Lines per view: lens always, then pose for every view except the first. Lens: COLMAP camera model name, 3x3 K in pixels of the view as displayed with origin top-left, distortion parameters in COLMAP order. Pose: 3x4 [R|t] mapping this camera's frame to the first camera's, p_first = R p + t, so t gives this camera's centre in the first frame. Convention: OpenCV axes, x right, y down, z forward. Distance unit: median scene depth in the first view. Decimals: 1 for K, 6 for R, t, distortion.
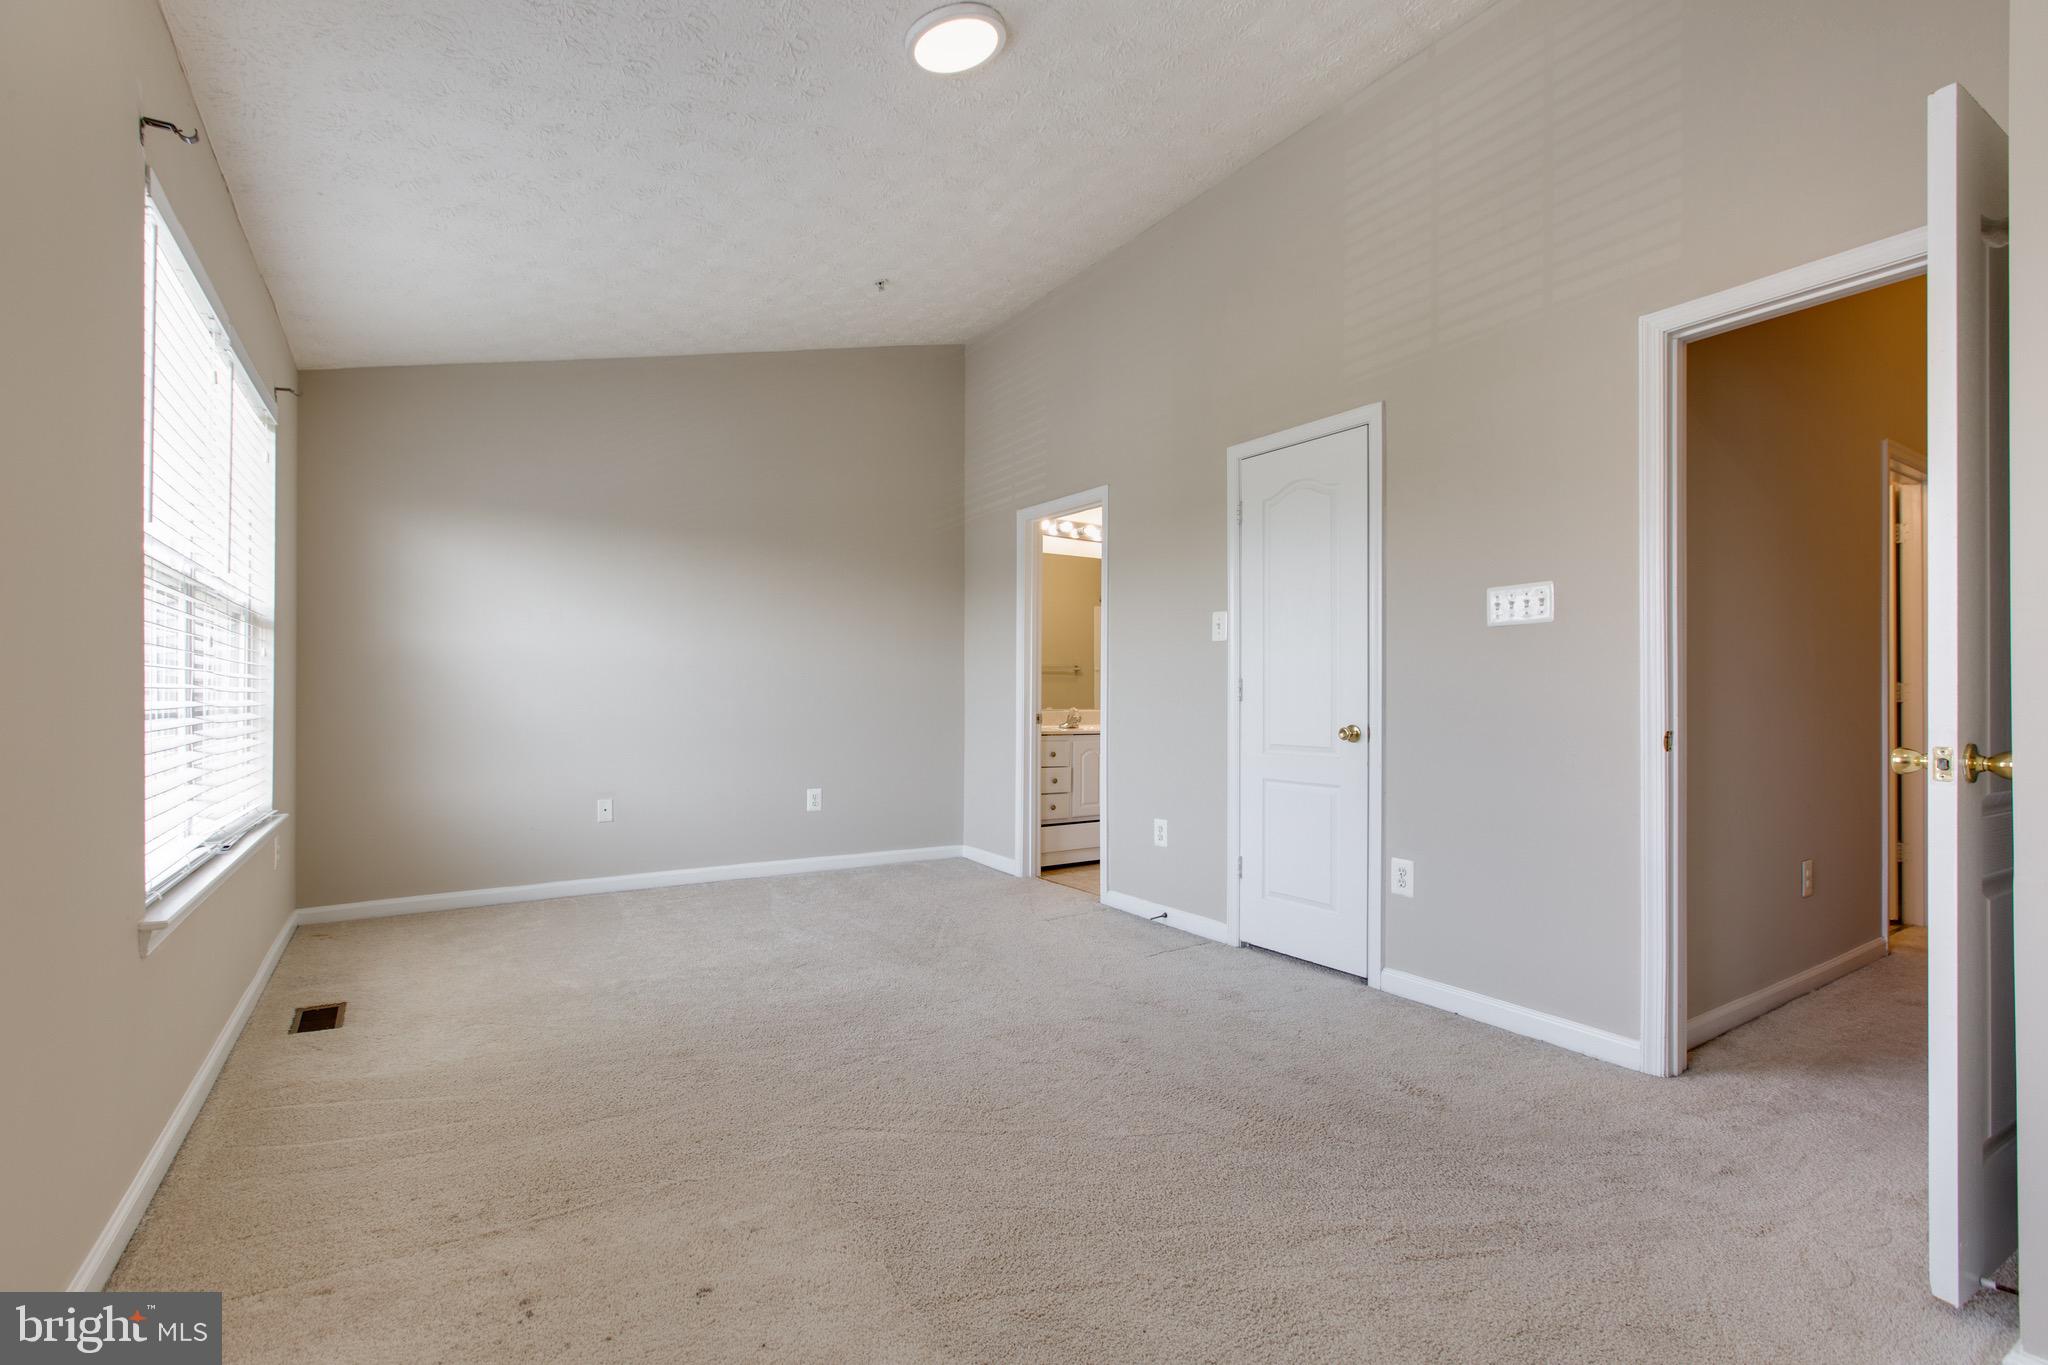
lens RADIAL K [[935.5, 0, 1022.0], [0, 935.5, 688.0], [0, 0, 1]] dist [-0.000373, 0.000035]
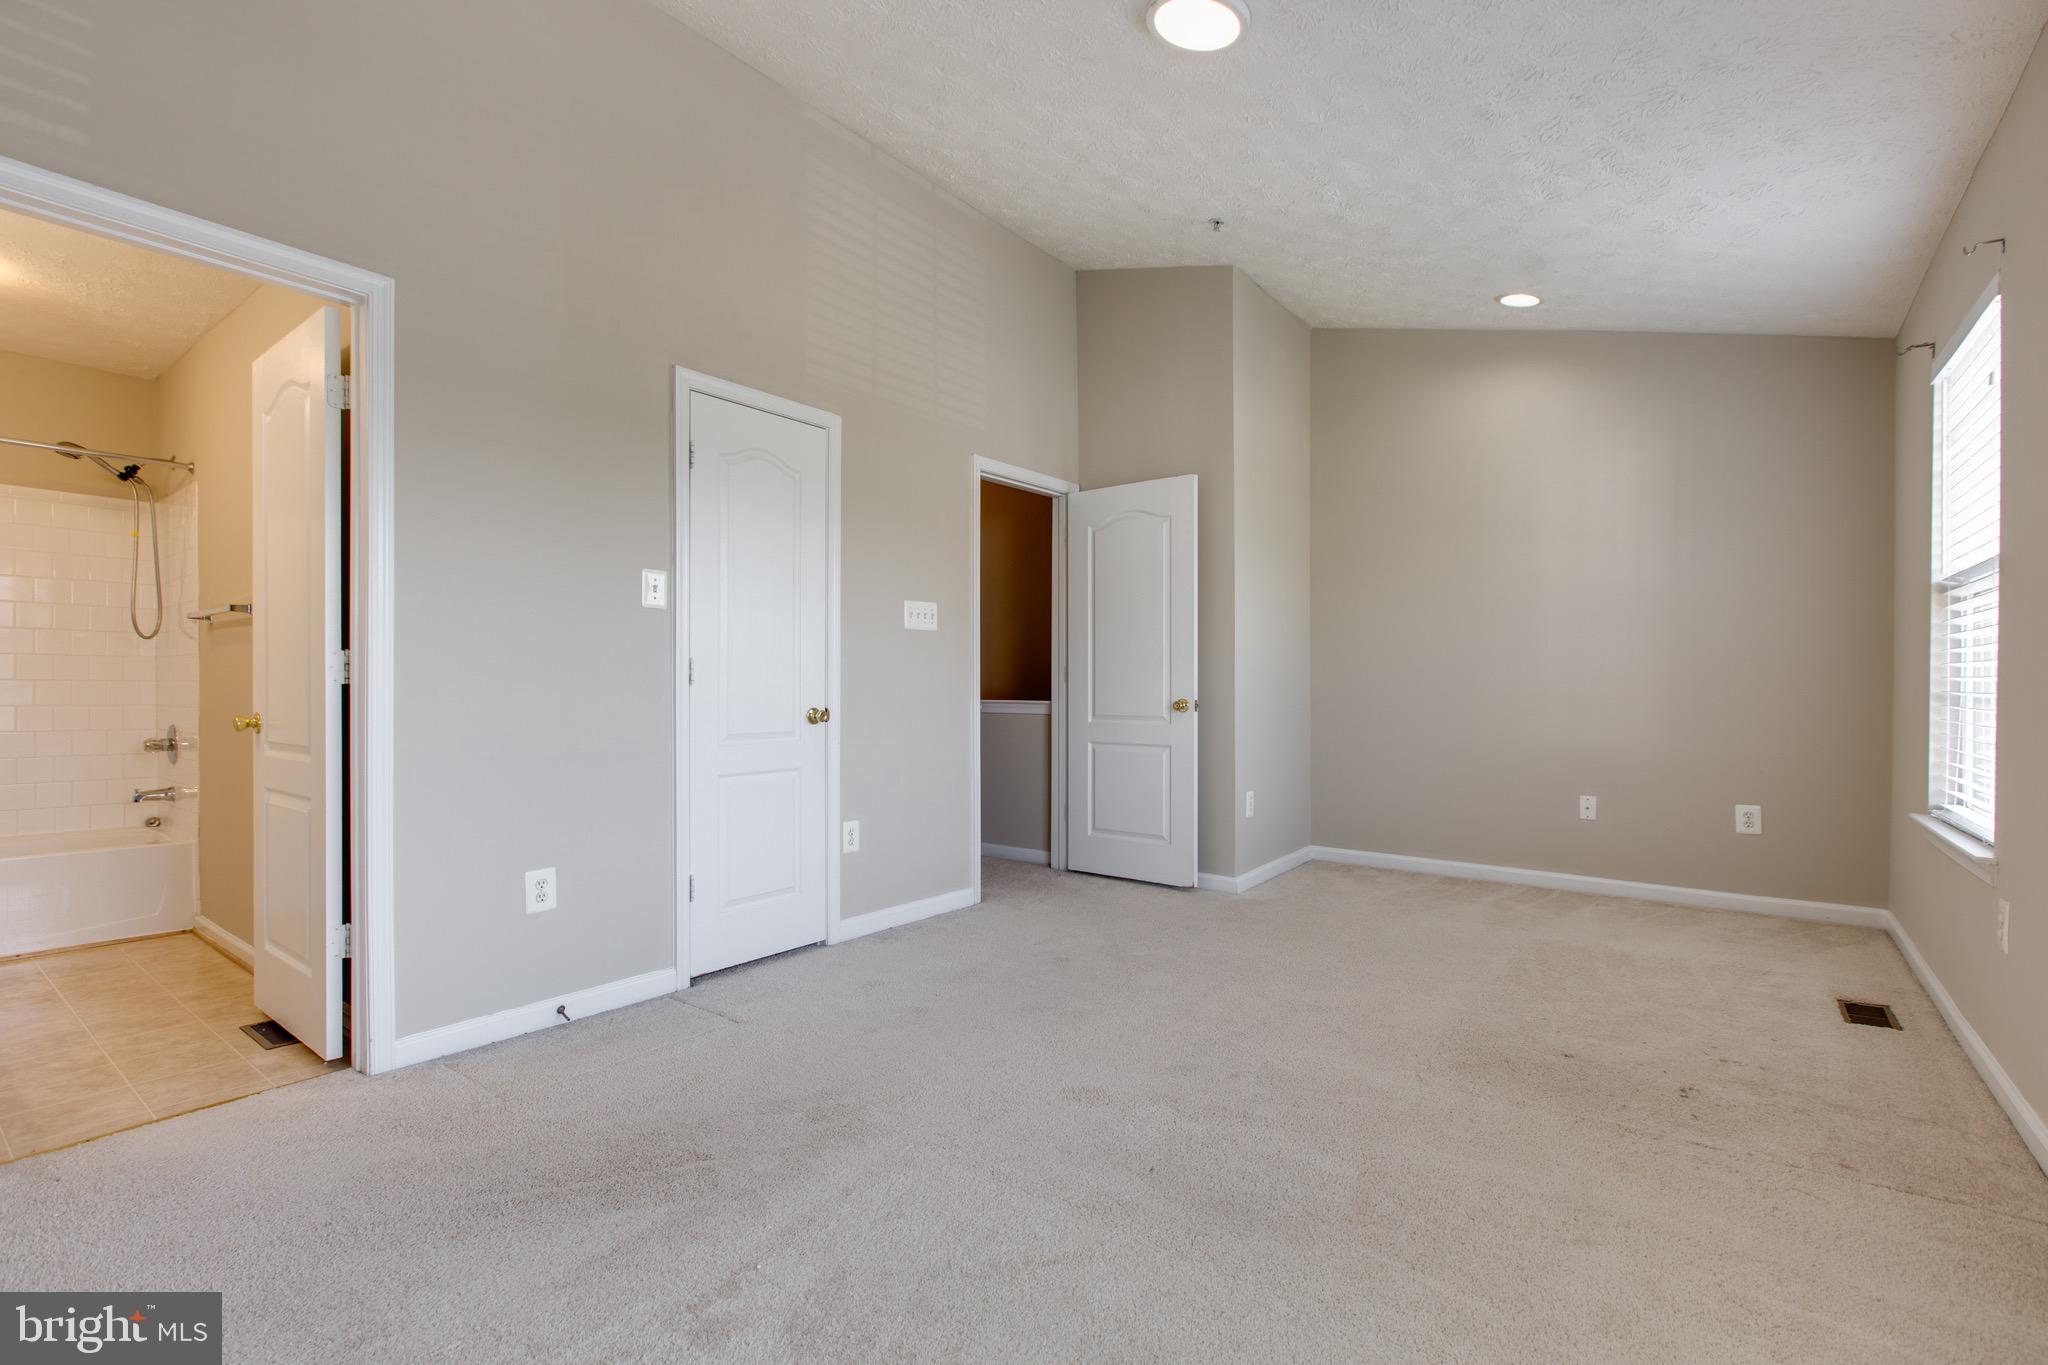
lens RADIAL K [[935.5, 0, 1022.0], [0, 935.5, 688.0], [0, 0, 1]] dist [-0.000373, 0.000035]
pose [[-0.345967, -0.005674, 0.938230, -0.699425], [-0.012355, 0.999923, 0.001492, 0.012009], [-0.938165, -0.011076, -0.346010, 1.114887]]
